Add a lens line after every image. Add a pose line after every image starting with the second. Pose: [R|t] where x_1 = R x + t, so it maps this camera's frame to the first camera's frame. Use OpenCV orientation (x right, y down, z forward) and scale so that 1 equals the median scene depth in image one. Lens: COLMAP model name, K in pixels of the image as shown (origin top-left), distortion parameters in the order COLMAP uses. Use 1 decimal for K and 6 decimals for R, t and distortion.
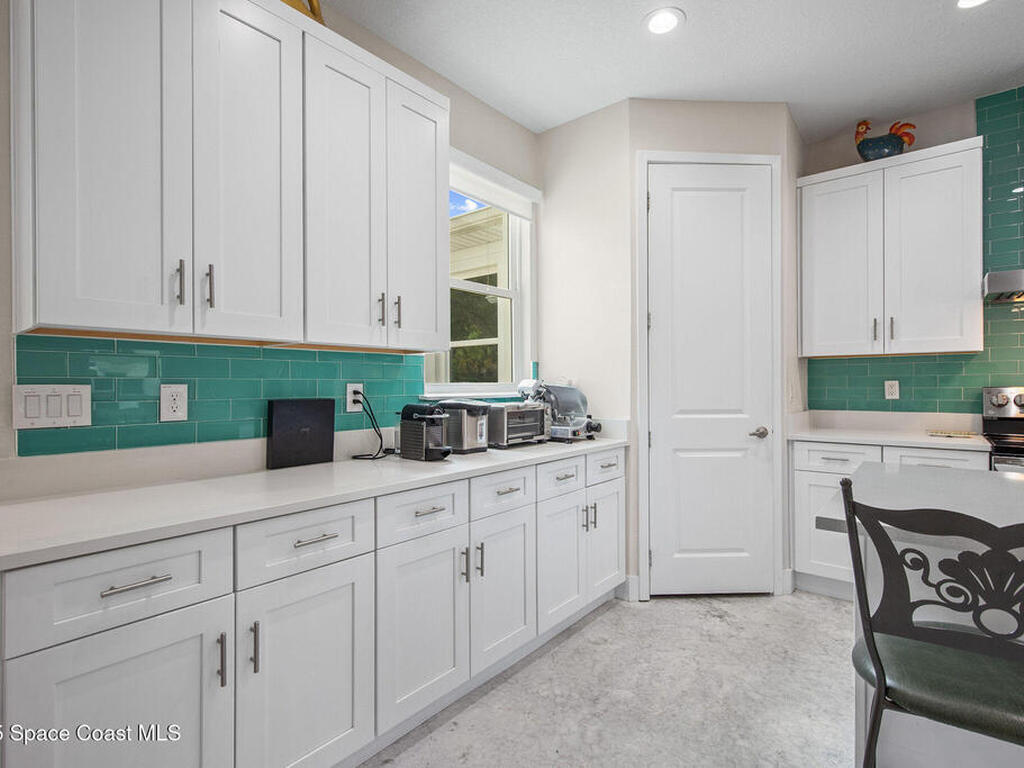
lens RADIAL K [[514.7, 0, 512.0], [0, 514.7, 384.0], [0, 0, 1]] dist [0.003300, 0.000117]
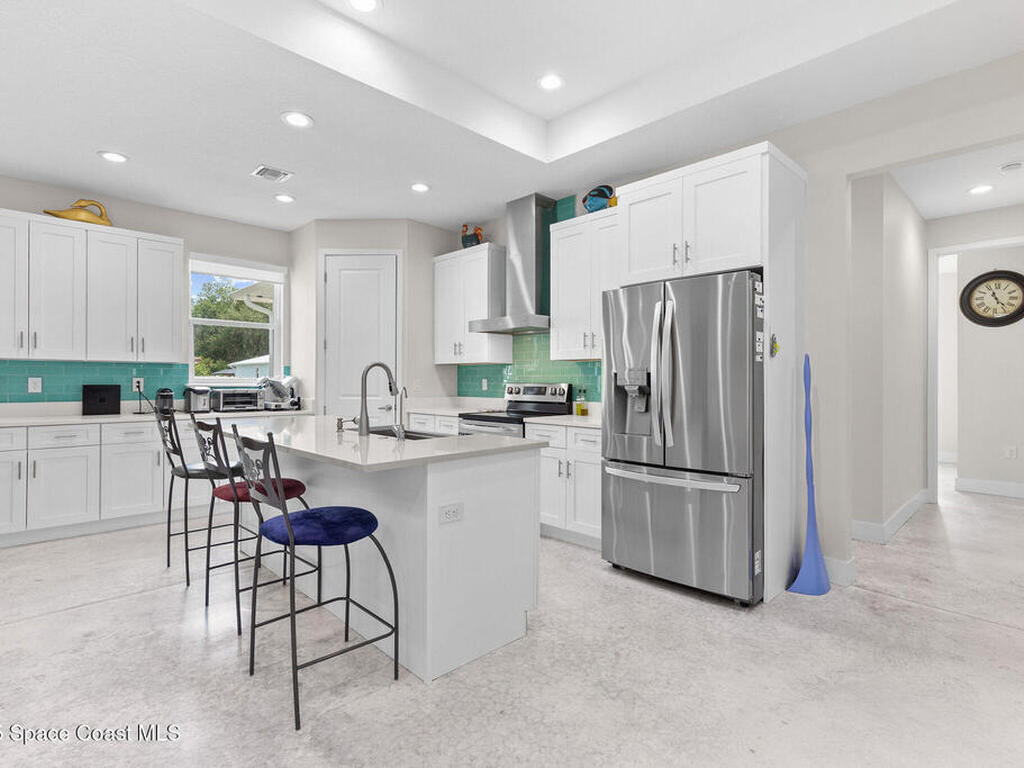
lens RADIAL K [[514.7, 0, 512.0], [0, 514.7, 384.0], [0, 0, 1]] dist [0.003300, 0.000117]
pose [[0.993904, 0.010623, -0.109736, 1.355211], [-0.009589, 0.999905, 0.009946, -0.011309], [0.109831, -0.008833, 0.993911, -0.864690]]
